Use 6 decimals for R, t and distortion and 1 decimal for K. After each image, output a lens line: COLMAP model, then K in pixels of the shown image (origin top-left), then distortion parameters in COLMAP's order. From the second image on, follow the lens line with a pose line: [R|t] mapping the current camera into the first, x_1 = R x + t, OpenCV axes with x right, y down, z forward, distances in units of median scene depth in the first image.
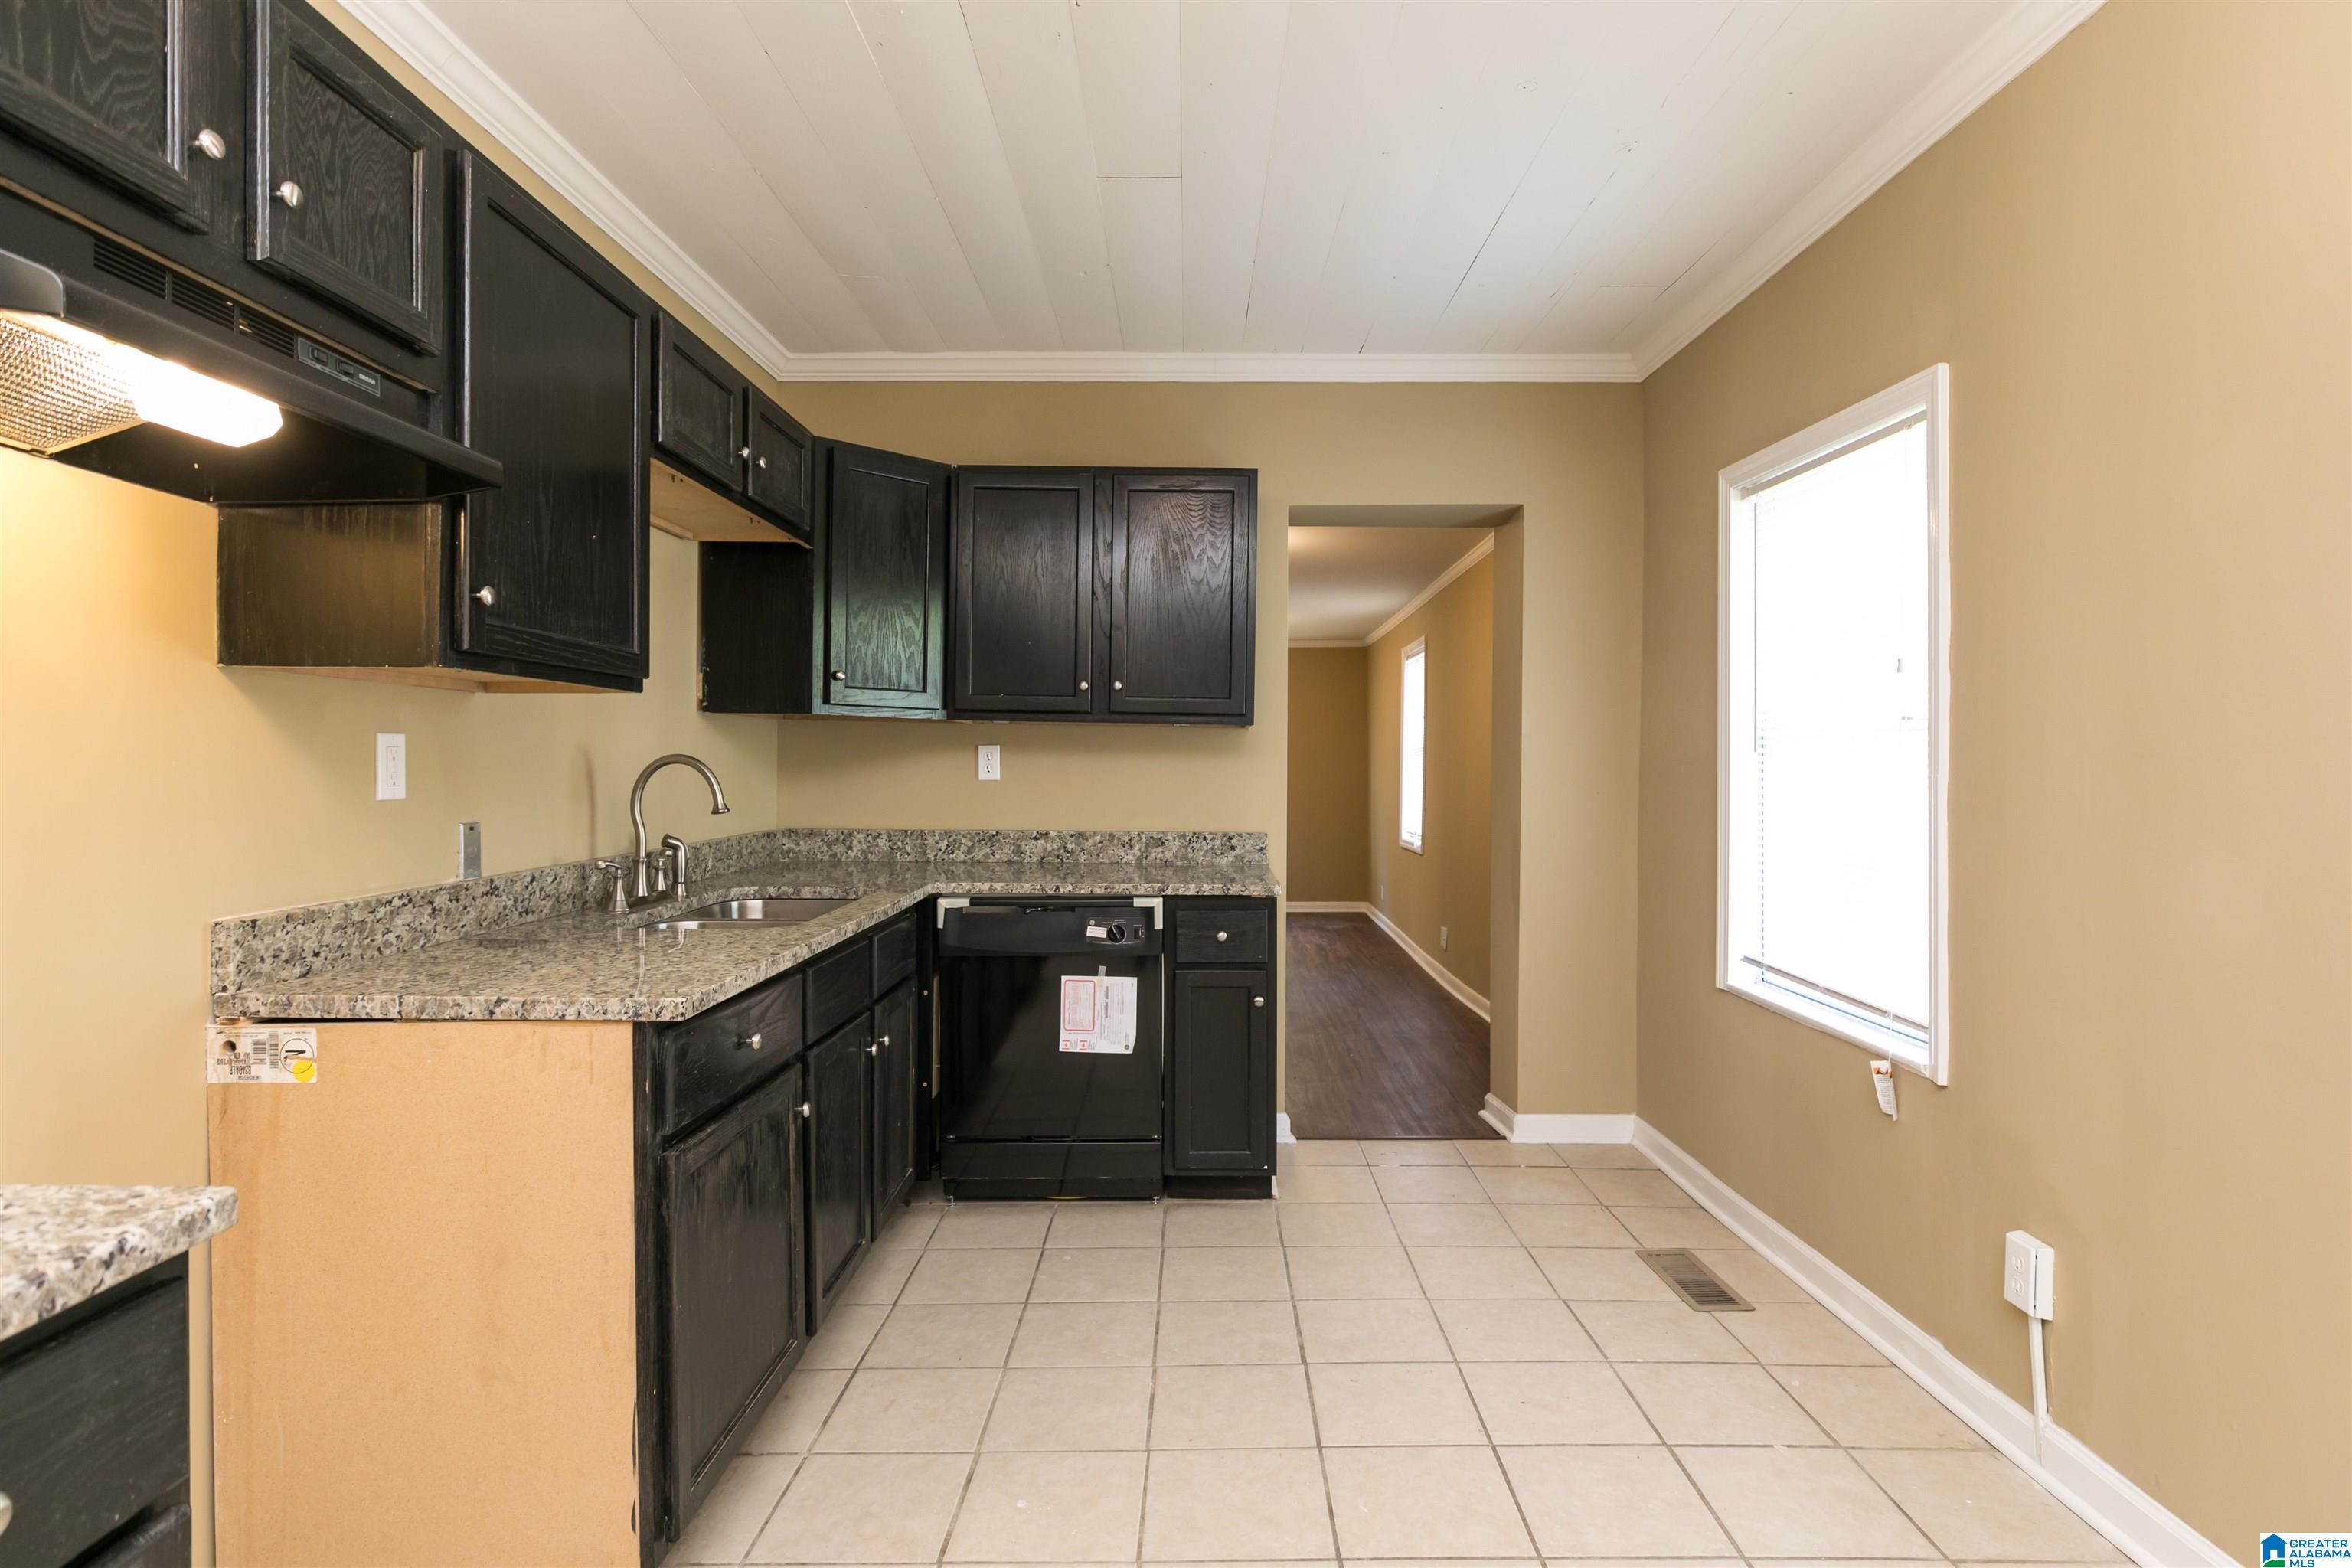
lens RADIAL K [[1195.8, 0, 1186.8], [0, 1195.8, 766.7], [0, 0, 1]] dist [-0.001883, 0.000815]
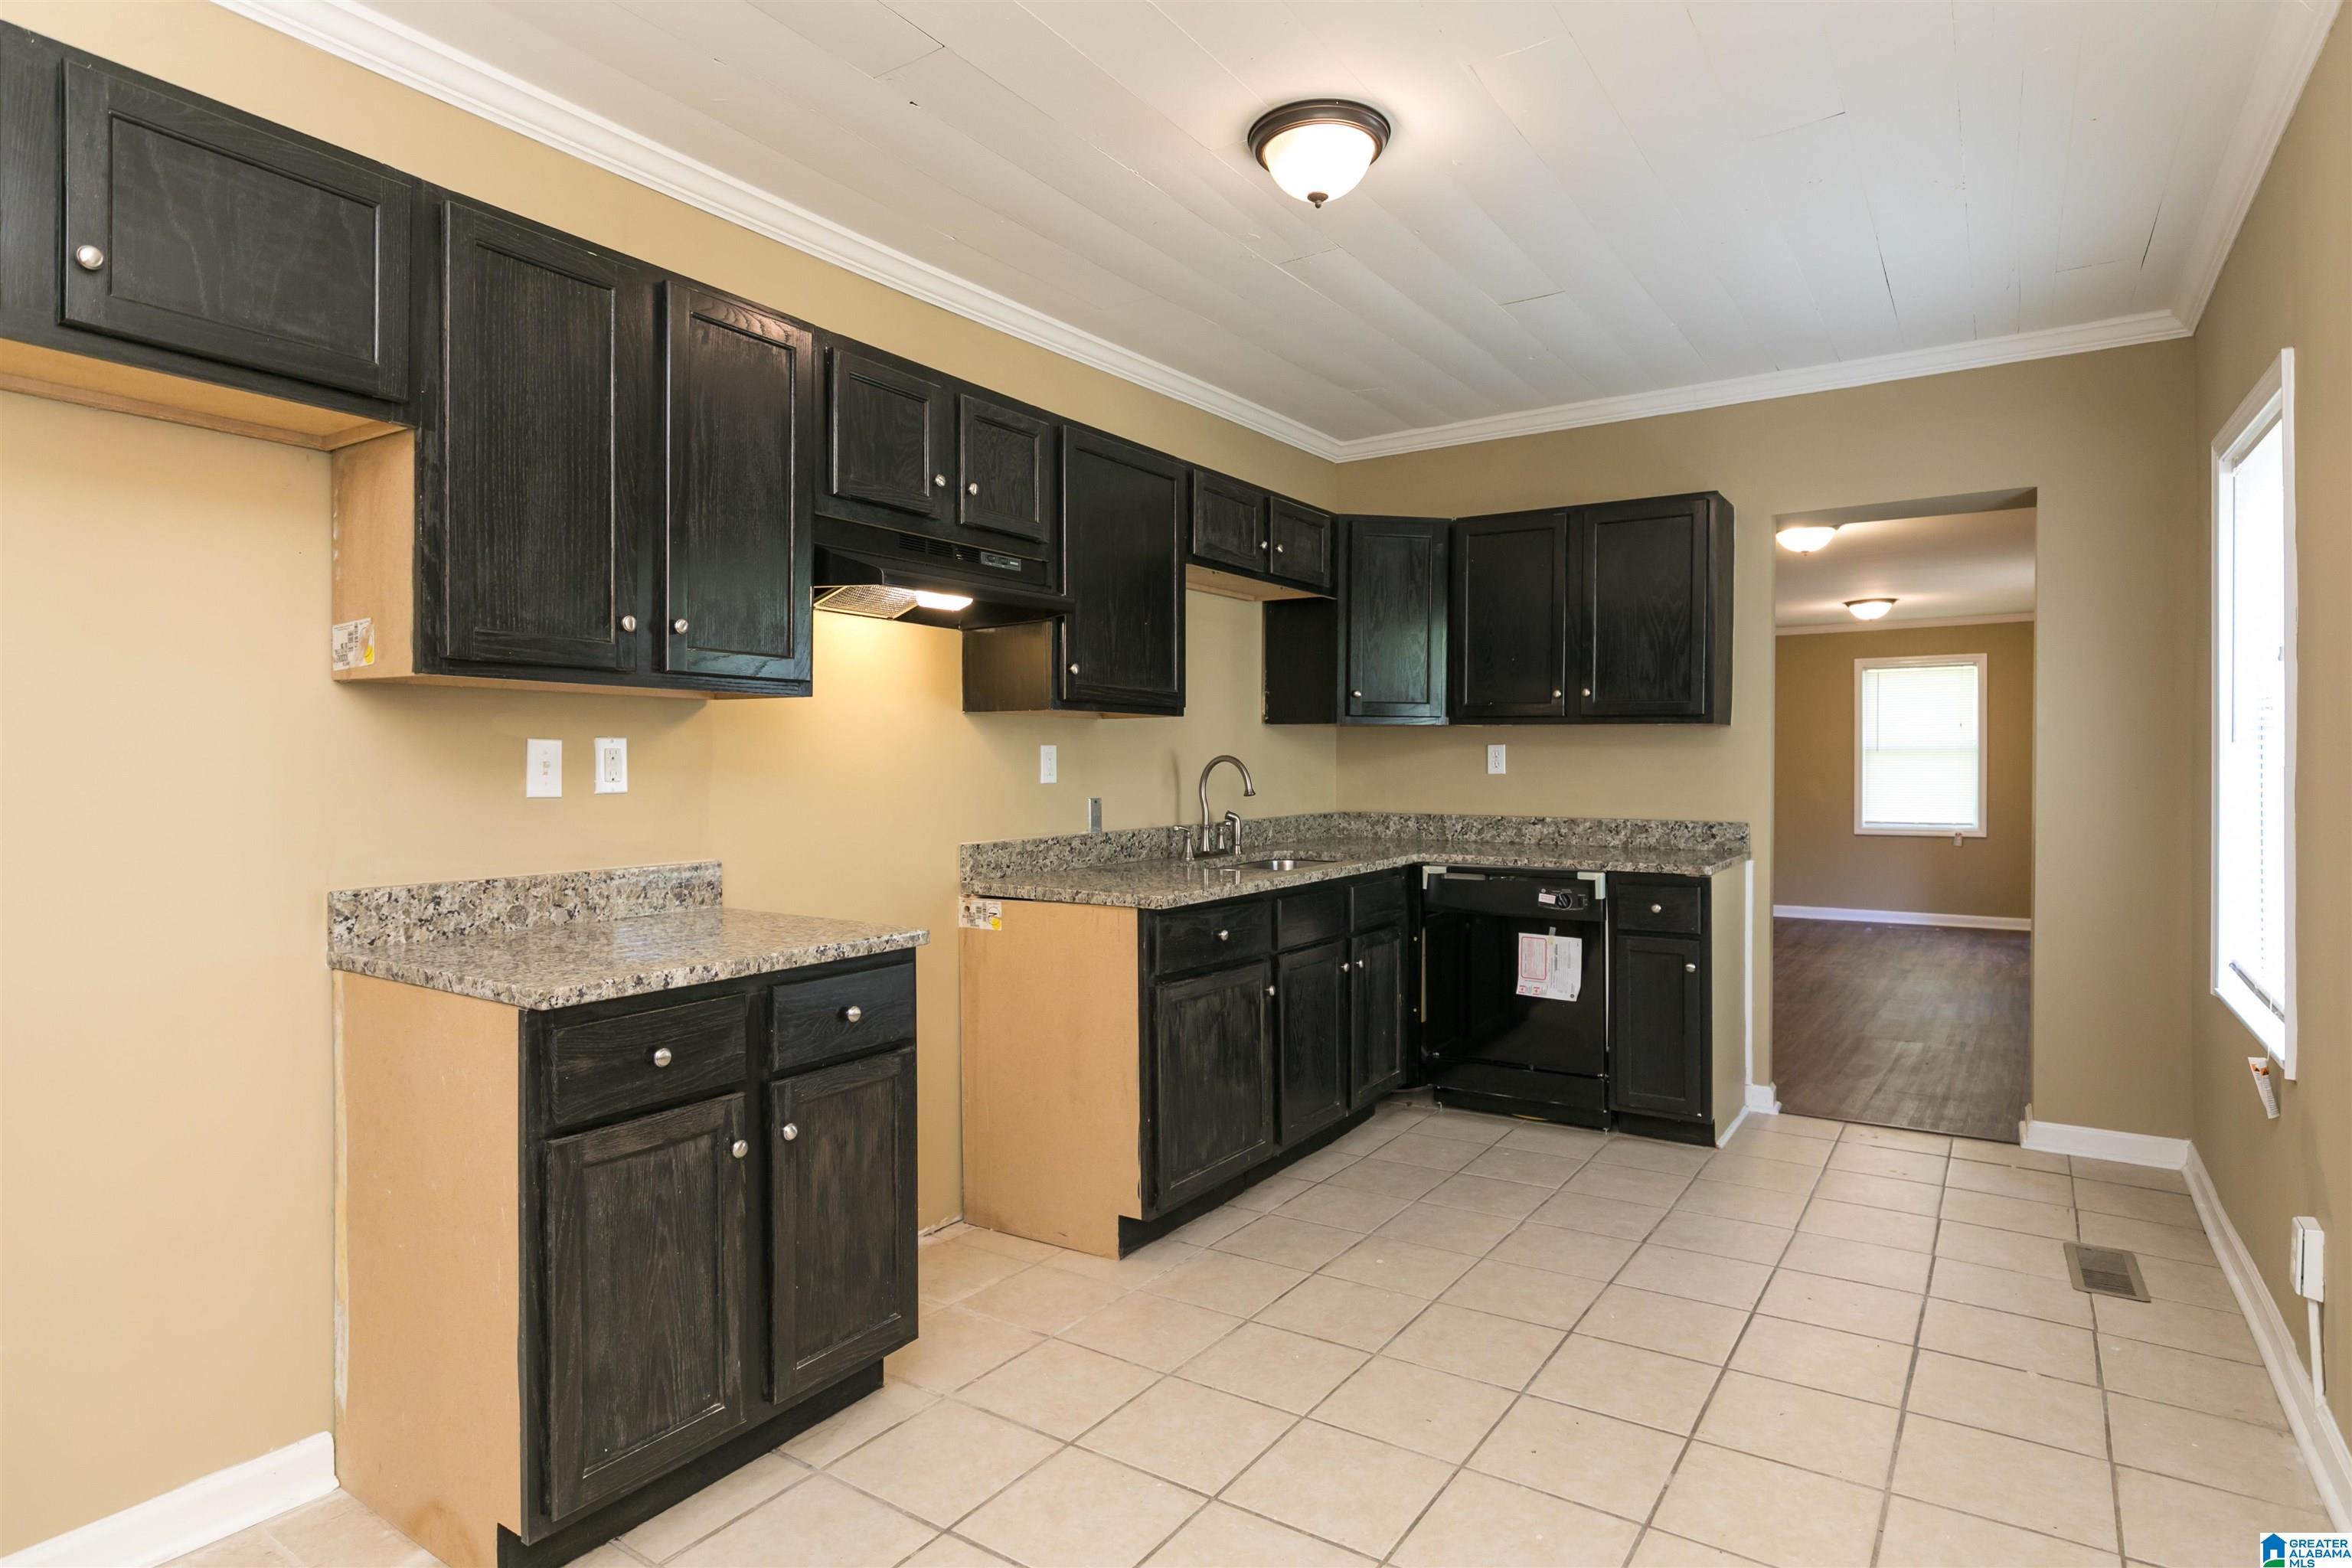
lens RADIAL K [[1246.8, 0, 1191.7], [0, 1246.8, 768.0], [0, 0, 1]] dist [0.009625, -0.004986]
pose [[0.841078, -0.002832, -0.540907, 0.321354], [0.004744, 0.999986, 0.002142, 0.001633], [0.540894, -0.004368, 0.841080, -0.270034]]
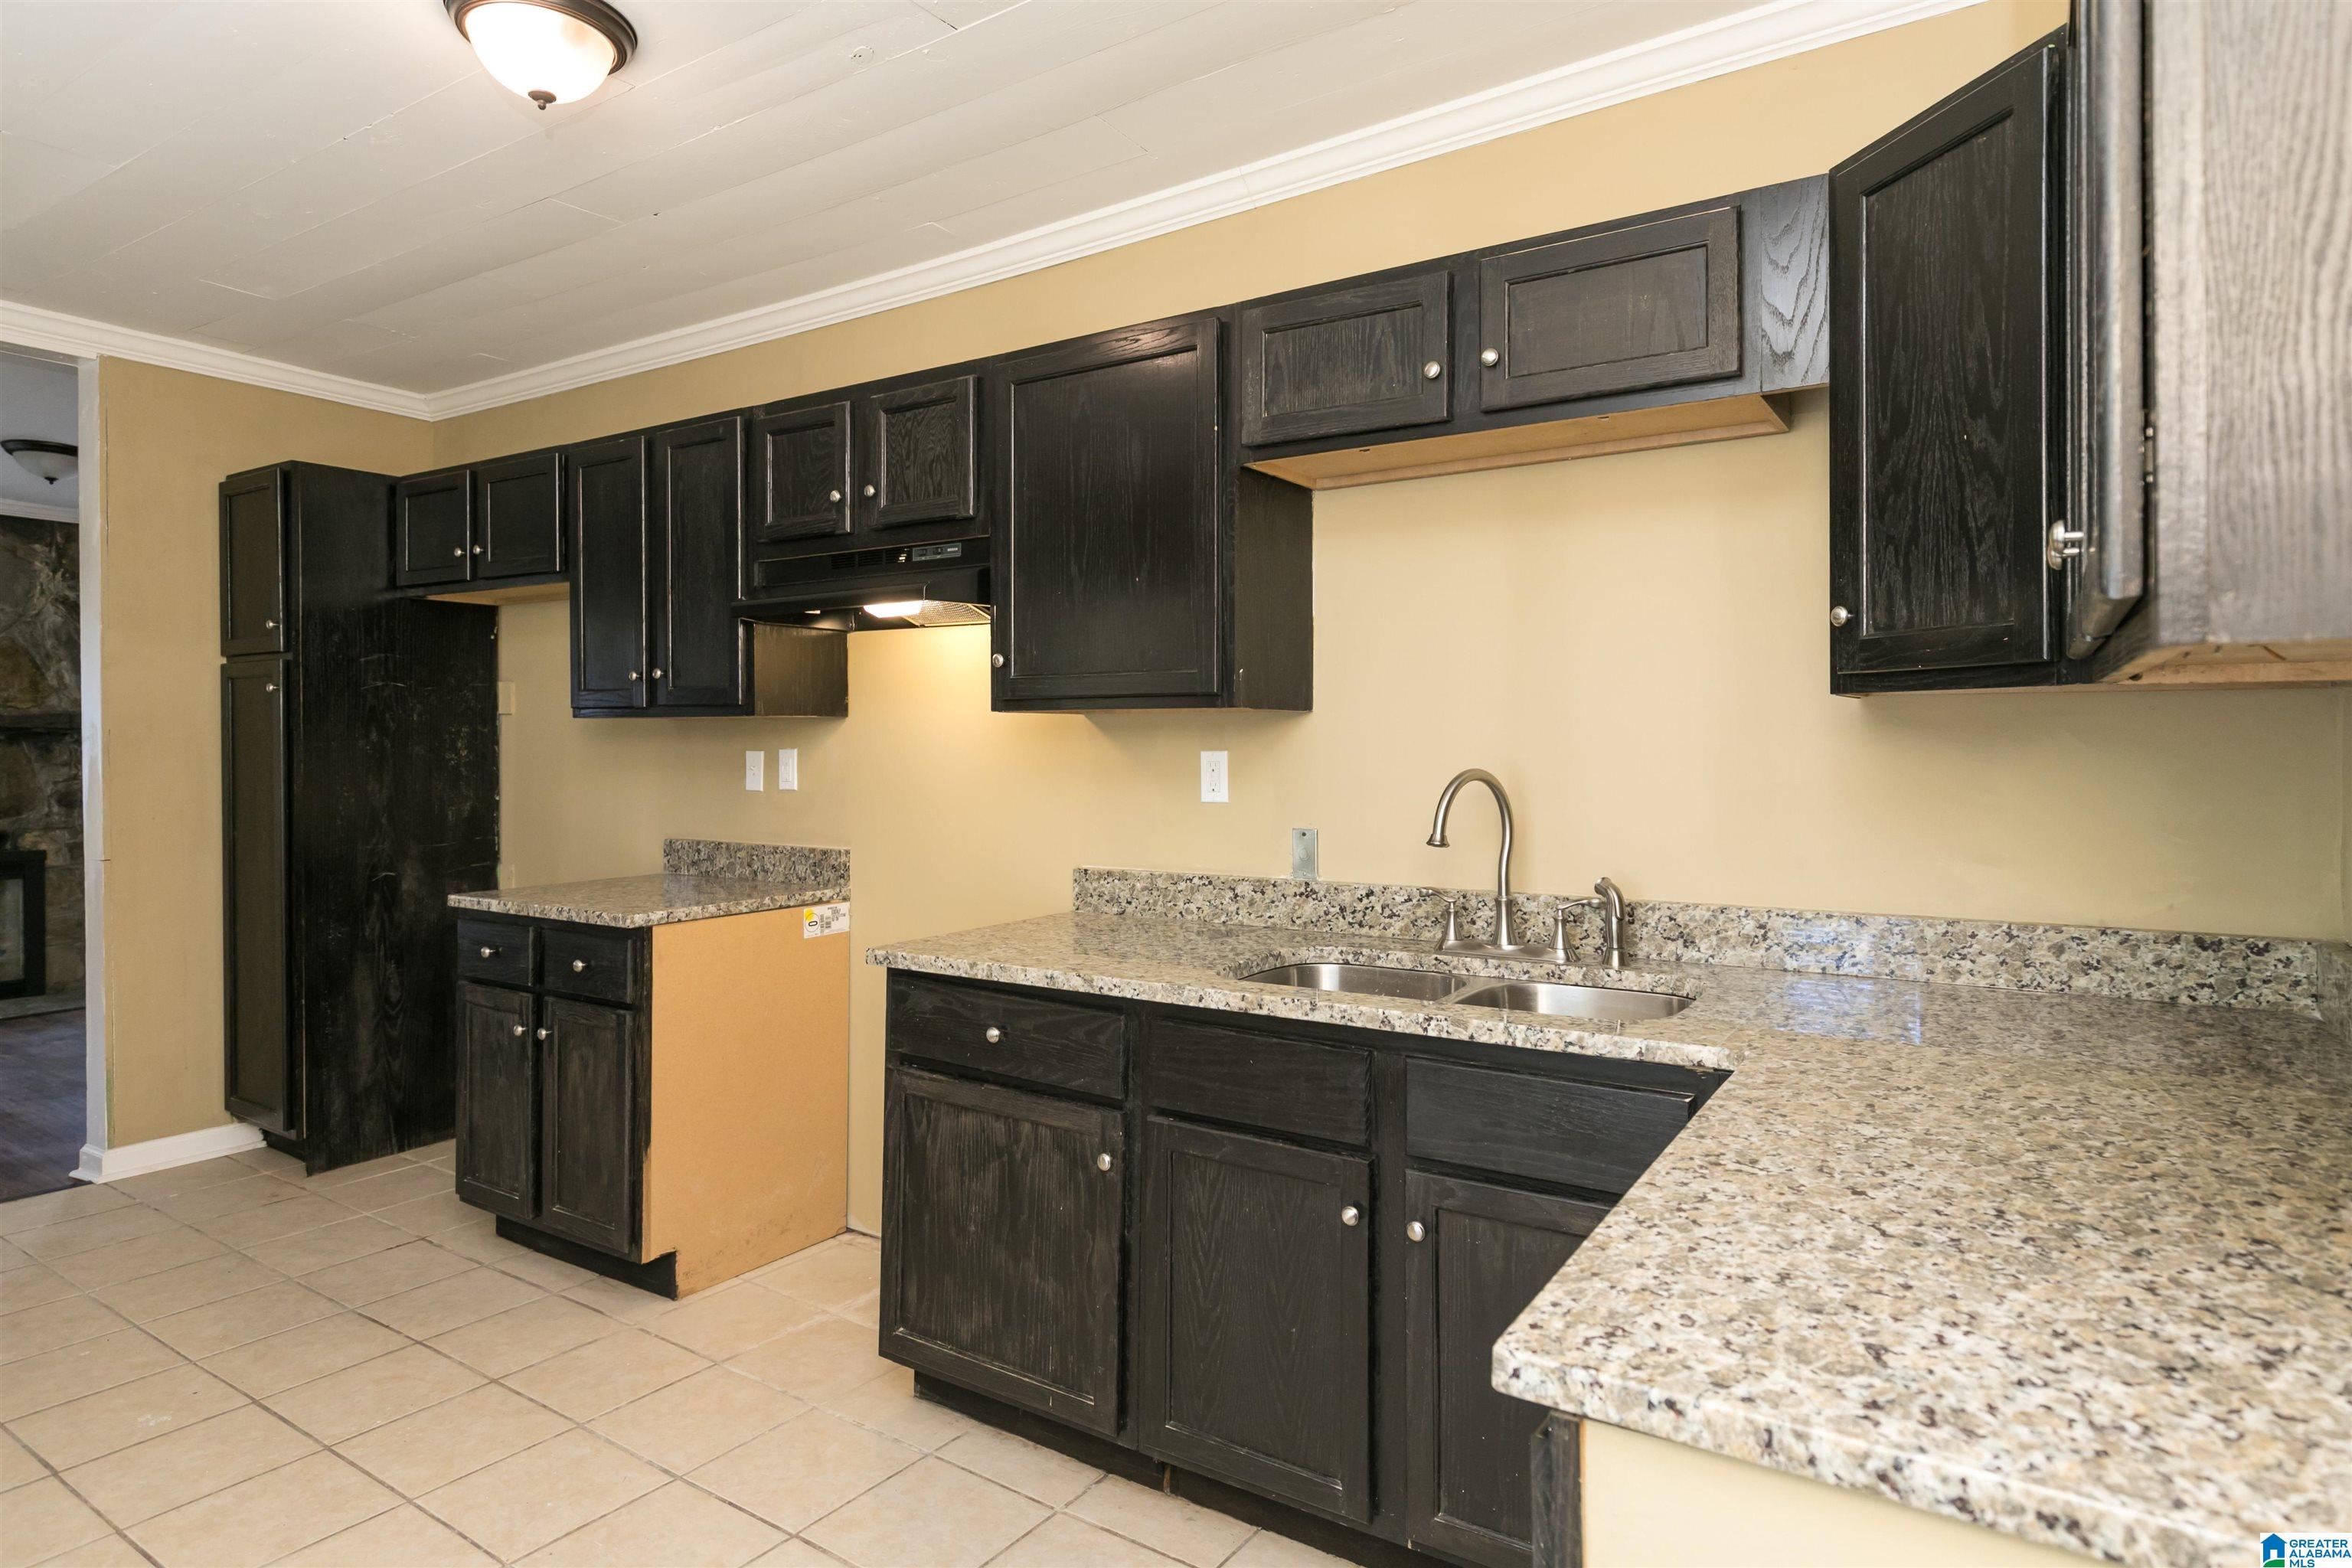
lens RADIAL K [[1246.8, 0, 1154.3], [0, 1246.8, 745.2], [0, 0, 1]] dist [0.009625, -0.004986]
pose [[-0.525809, -0.005004, -0.850588, 0.338203], [-0.003728, 0.999987, -0.003578, -0.019525], [0.850595, 0.001289, -0.525820, 1.091623]]
